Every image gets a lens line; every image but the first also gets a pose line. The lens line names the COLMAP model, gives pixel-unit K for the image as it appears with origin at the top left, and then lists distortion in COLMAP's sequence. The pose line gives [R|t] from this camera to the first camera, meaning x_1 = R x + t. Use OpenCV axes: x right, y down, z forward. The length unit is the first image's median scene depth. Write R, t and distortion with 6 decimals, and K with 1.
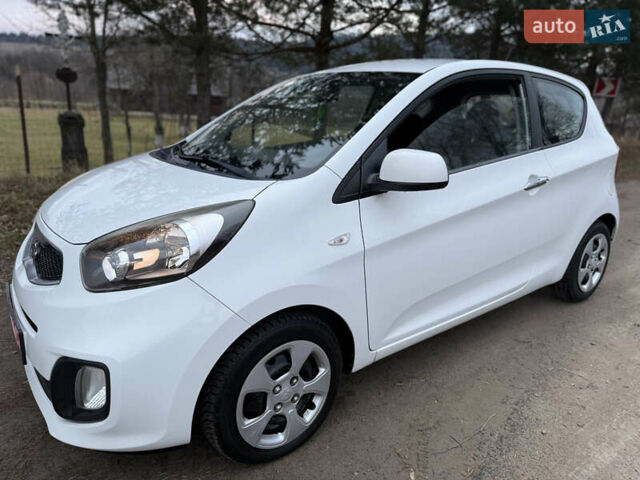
lens RADIAL K [[442.6, 0, 320.0], [0, 442.6, 240.0], [0, 0, 1]] dist [0.042812, -0.055586]
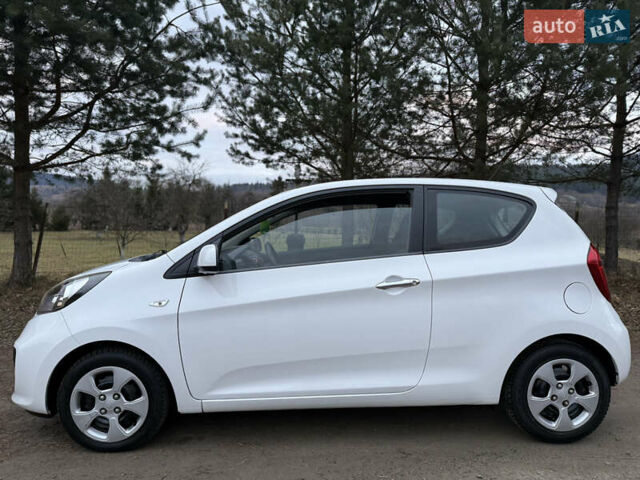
lens RADIAL K [[442.6, 0, 320.0], [0, 442.6, 240.0], [0, 0, 1]] dist [0.042812, -0.055586]
pose [[0.824395, -0.001058, -0.566013, 0.686657], [-0.150019, 0.963826, -0.220304, 0.022569], [0.545771, 0.266530, 0.794415, 0.030845]]
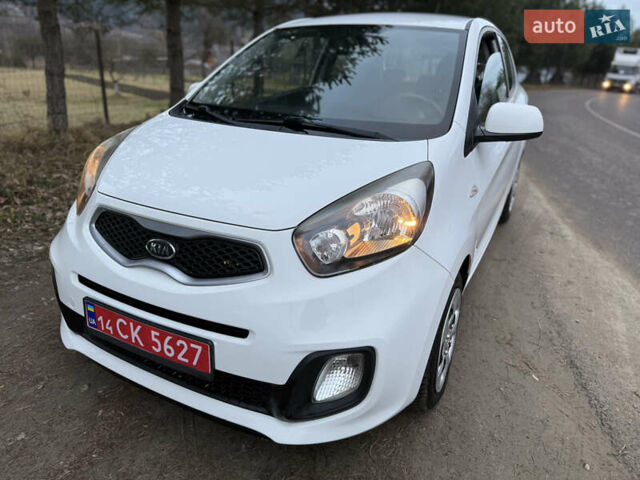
lens RADIAL K [[442.6, 0, 320.0], [0, 442.6, 240.0], [0, 0, 1]] dist [0.042812, -0.055586]
pose [[0.902722, -0.157641, 0.400303, -0.401978], [0.113652, 0.984778, 0.131515, -0.036879], [-0.414941, -0.073226, 0.906897, 0.087519]]
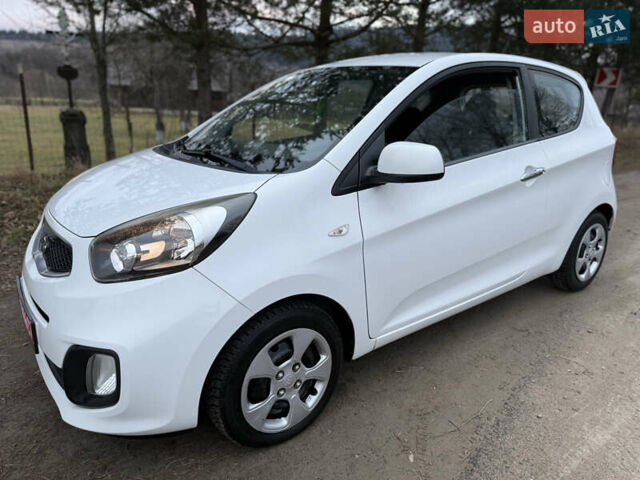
lens RADIAL K [[442.6, 0, 320.0], [0, 442.6, 240.0], [0, 0, 1]] dist [0.042812, -0.055586]
pose [[0.999935, -0.010356, -0.004694, 0.002477], [0.010414, 0.999870, 0.012343, 0.004032], [0.004565, -0.012391, 0.999913, -0.016348]]
